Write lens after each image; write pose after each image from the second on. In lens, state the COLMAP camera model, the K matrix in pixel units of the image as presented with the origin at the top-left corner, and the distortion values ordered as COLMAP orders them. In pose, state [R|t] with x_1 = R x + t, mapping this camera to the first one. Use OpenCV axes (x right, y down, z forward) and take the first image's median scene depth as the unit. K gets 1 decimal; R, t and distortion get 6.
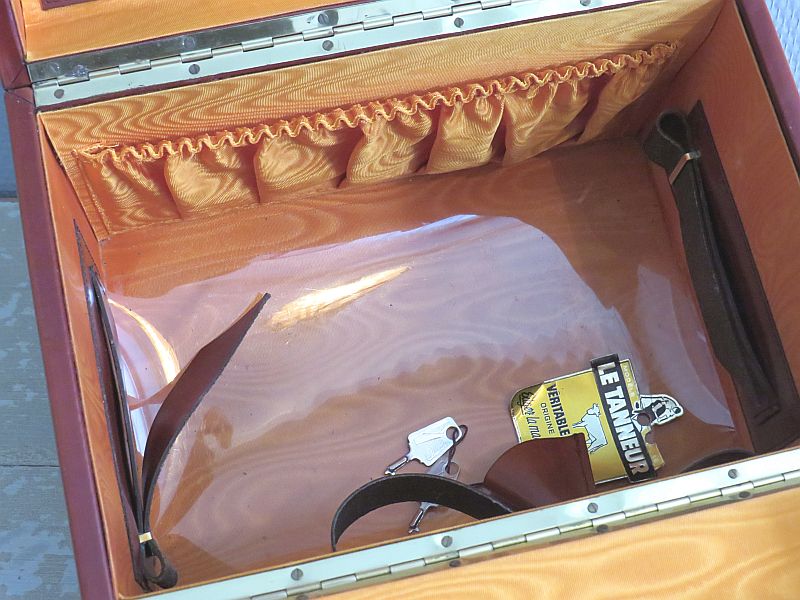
lens RADIAL K [[1400.0, 0, 400.0], [0, 1400.0, 300.0], [0, 0, 1]] dist [-0.093586, -0.099897]
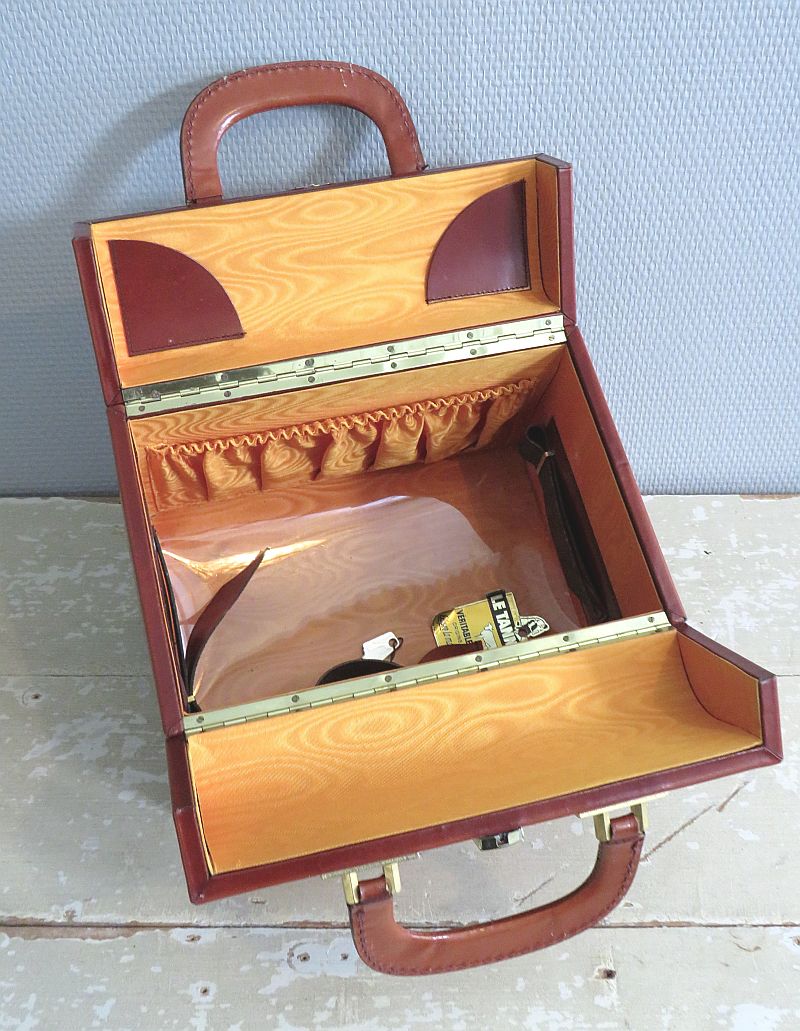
lens RADIAL K [[1322.9, 0, 400.0], [0, 1322.9, 515.5], [0, 0, 1]] dist [0.009442, -0.009605]
pose [[0.999243, -0.005672, 0.038496, -0.008868], [0.009605, 0.994658, -0.102776, 0.115662], [-0.037707, 0.103068, 0.993959, -0.441305]]
